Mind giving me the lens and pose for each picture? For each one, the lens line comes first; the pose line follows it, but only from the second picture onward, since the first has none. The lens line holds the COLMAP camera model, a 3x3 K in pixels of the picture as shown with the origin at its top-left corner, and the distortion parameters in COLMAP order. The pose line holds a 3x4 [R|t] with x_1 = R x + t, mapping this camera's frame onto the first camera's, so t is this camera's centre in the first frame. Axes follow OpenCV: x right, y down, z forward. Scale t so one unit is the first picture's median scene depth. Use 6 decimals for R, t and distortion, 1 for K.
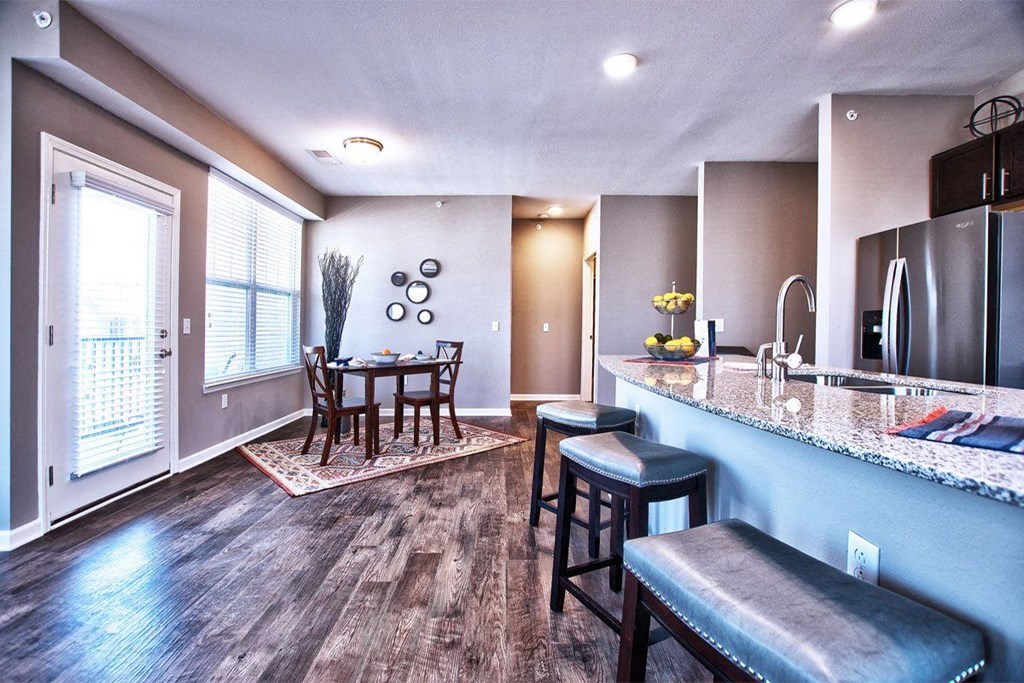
lens RADIAL K [[464.1, 0, 492.7], [0, 464.1, 339.6], [0, 0, 1]] dist [-0.012942, 0.000409]
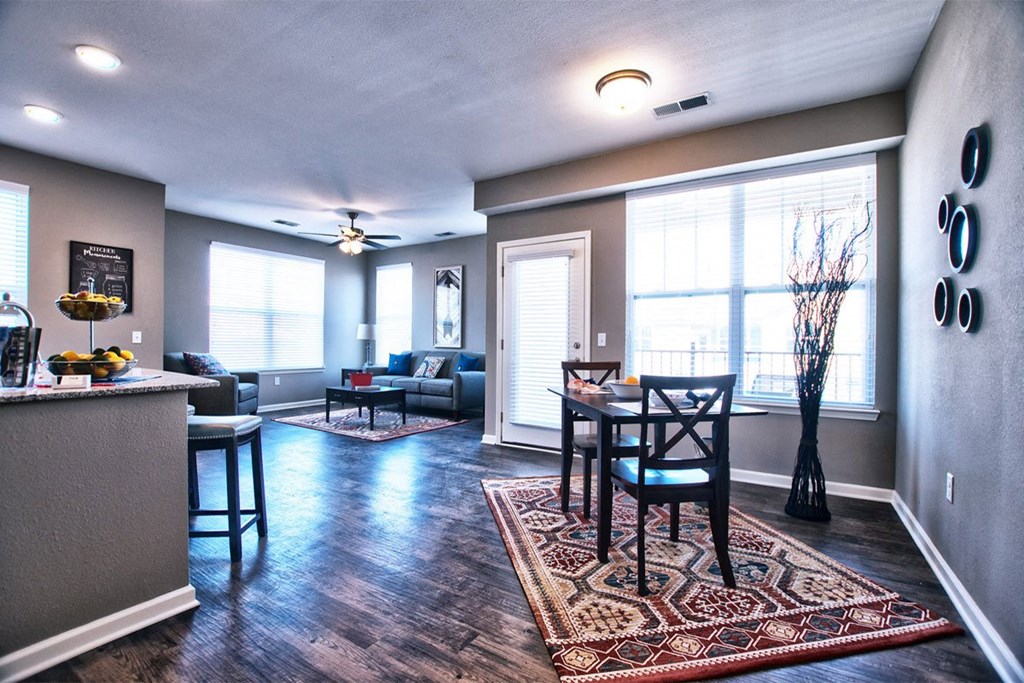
lens RADIAL K [[454.9, 0, 512.0], [0, 454.9, 341.5], [0, 0, 1]] dist [-0.001249, -0.000007]
pose [[-0.515779, -0.002857, -0.856717, 0.501575], [-0.028118, 0.999512, 0.013595, -0.037149], [0.856260, 0.031101, -0.515608, 1.528460]]
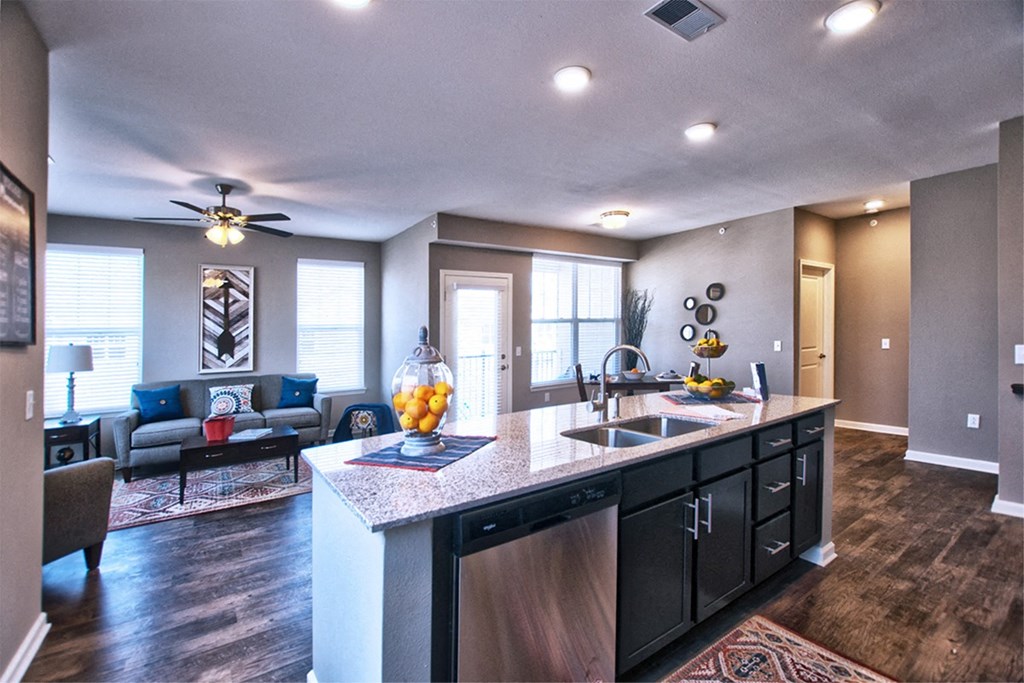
lens RADIAL K [[445.8, 0, 517.2], [0, 445.8, 314.0], [0, 0, 1]] dist [-0.036579, 0.010645]
pose [[0.614489, -0.058654, -0.786742, 0.700741], [0.013459, 0.997867, -0.063882, -0.064280], [0.788810, 0.028666, 0.613968, -0.031531]]
